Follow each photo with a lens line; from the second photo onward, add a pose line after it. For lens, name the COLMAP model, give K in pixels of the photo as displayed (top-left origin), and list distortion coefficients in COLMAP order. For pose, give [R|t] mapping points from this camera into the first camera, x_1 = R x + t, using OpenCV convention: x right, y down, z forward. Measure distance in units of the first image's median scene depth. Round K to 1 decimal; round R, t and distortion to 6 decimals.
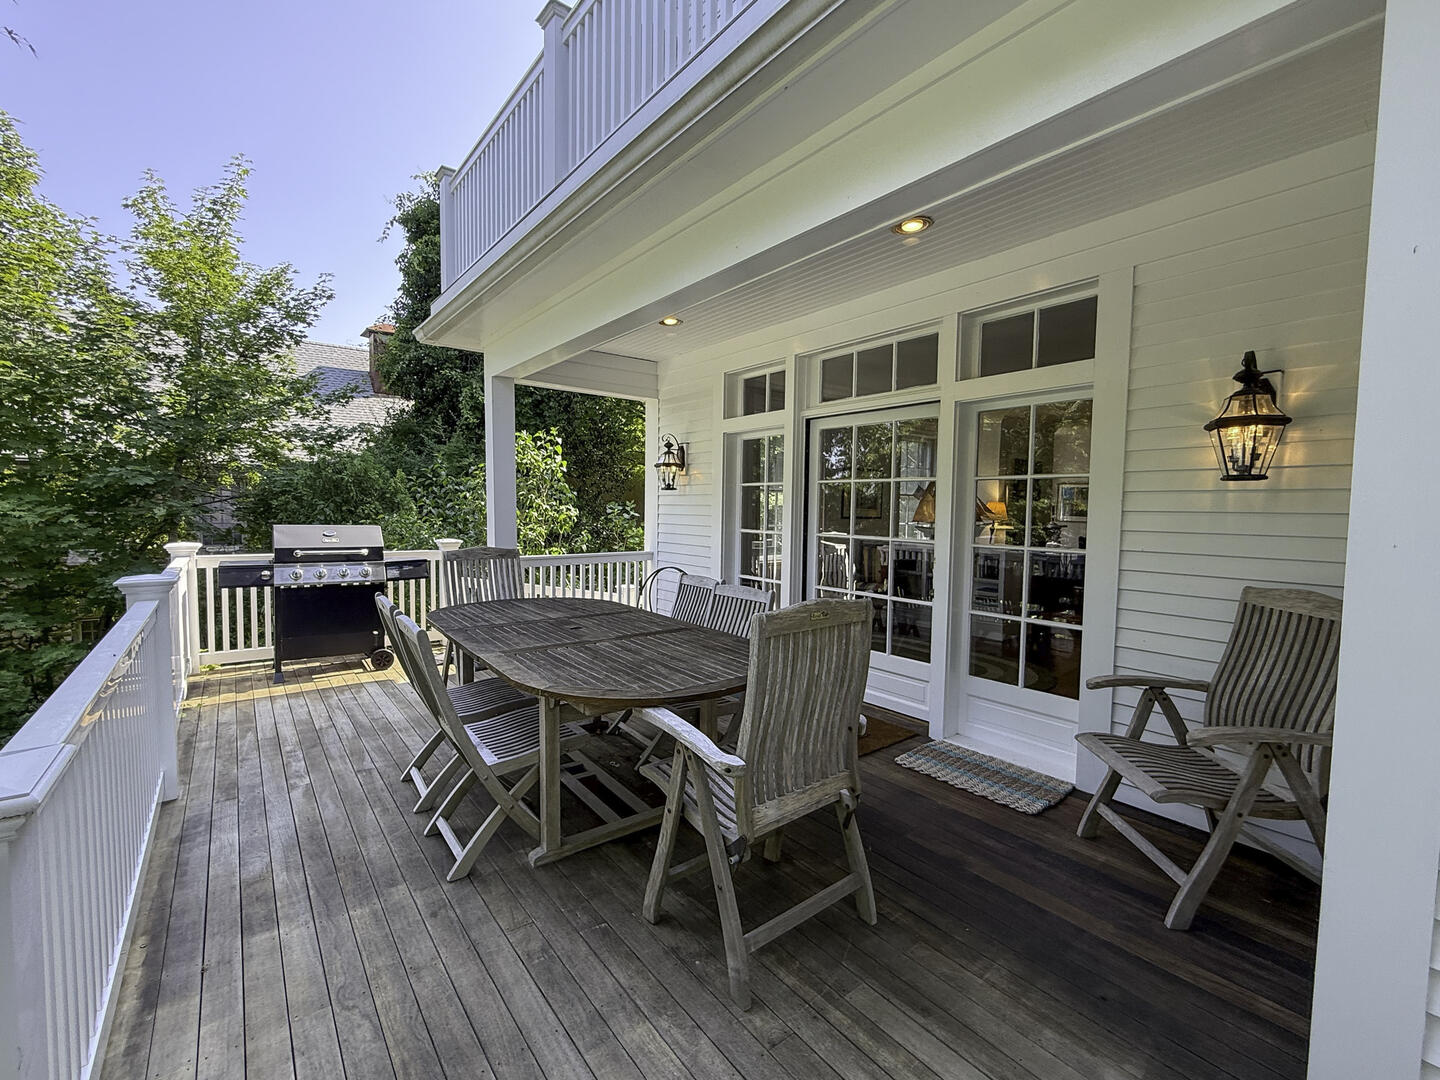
lens RADIAL K [[607.7, 0, 701.5], [0, 607.7, 536.9], [0, 0, 1]] dist [0.001239, -0.000016]
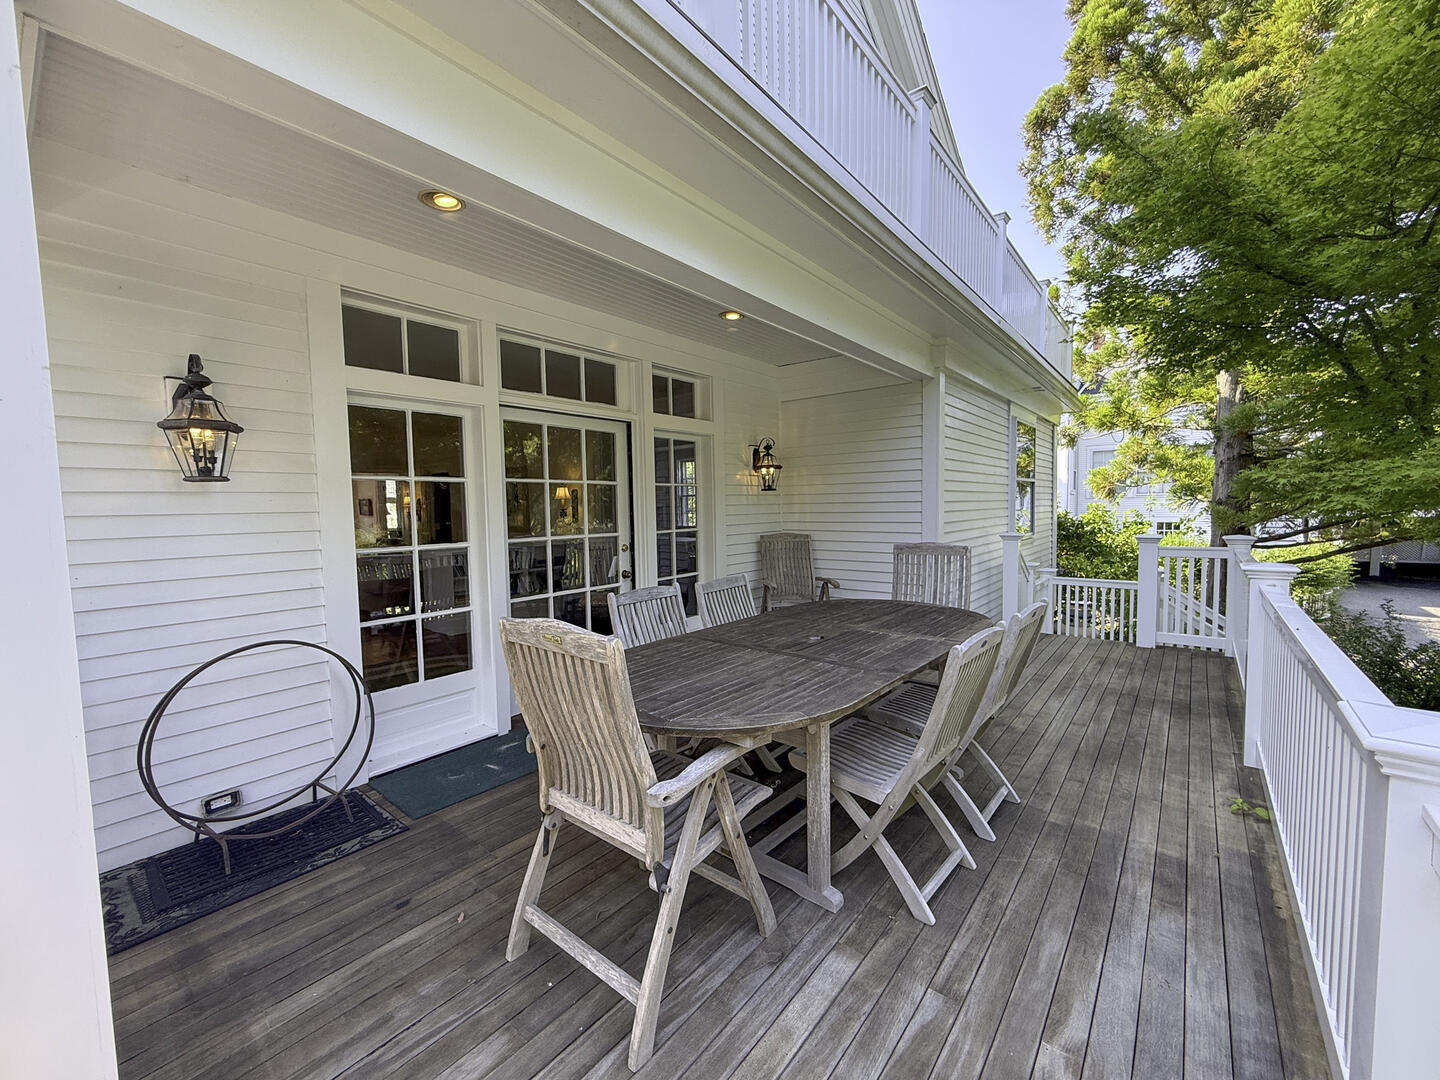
lens RADIAL K [[580.3, 0, 726.2], [0, 580.3, 539.1], [0, 0, 1]] dist [-0.001654, -0.000179]
pose [[-0.233074, -0.067169, 0.970136, -0.959407], [0.067023, 0.994130, 0.084932, -0.079555], [-0.970147, 0.084817, -0.227204, 1.243804]]
